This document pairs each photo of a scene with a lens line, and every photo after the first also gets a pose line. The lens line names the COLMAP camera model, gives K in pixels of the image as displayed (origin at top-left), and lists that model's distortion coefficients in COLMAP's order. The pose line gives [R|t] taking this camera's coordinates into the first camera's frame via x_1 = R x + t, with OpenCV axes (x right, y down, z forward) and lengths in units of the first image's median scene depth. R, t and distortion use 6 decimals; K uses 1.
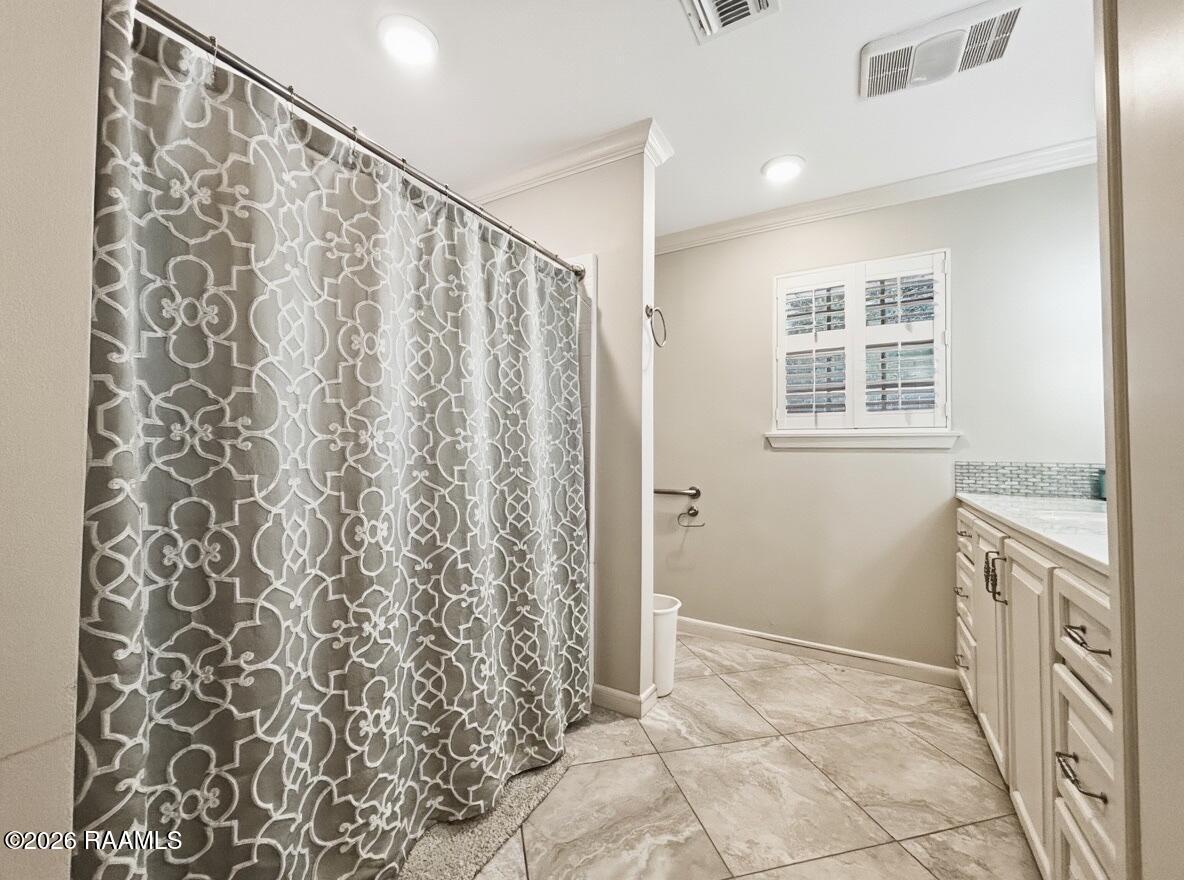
lens RADIAL K [[472.7, 0, 589.8], [0, 472.7, 438.6], [0, 0, 1]] dist [-0.000406, -0.000065]
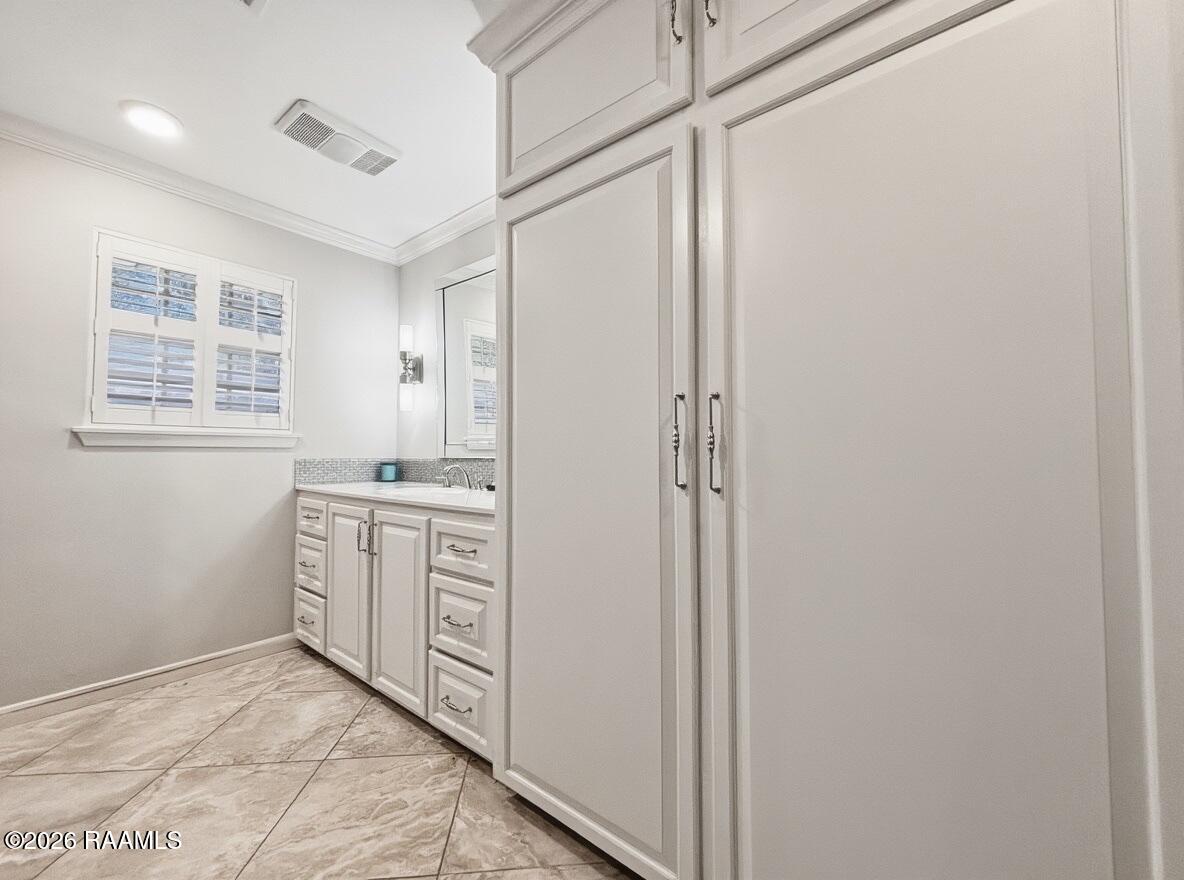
lens RADIAL K [[472.7, 0, 589.8], [0, 472.7, 438.6], [0, 0, 1]] dist [-0.000406, -0.000065]
pose [[0.159467, 0.024619, 0.986896, -0.291588], [-0.024493, 0.999480, -0.020975, 0.003905], [-0.986899, -0.020827, 0.159987, 0.070545]]
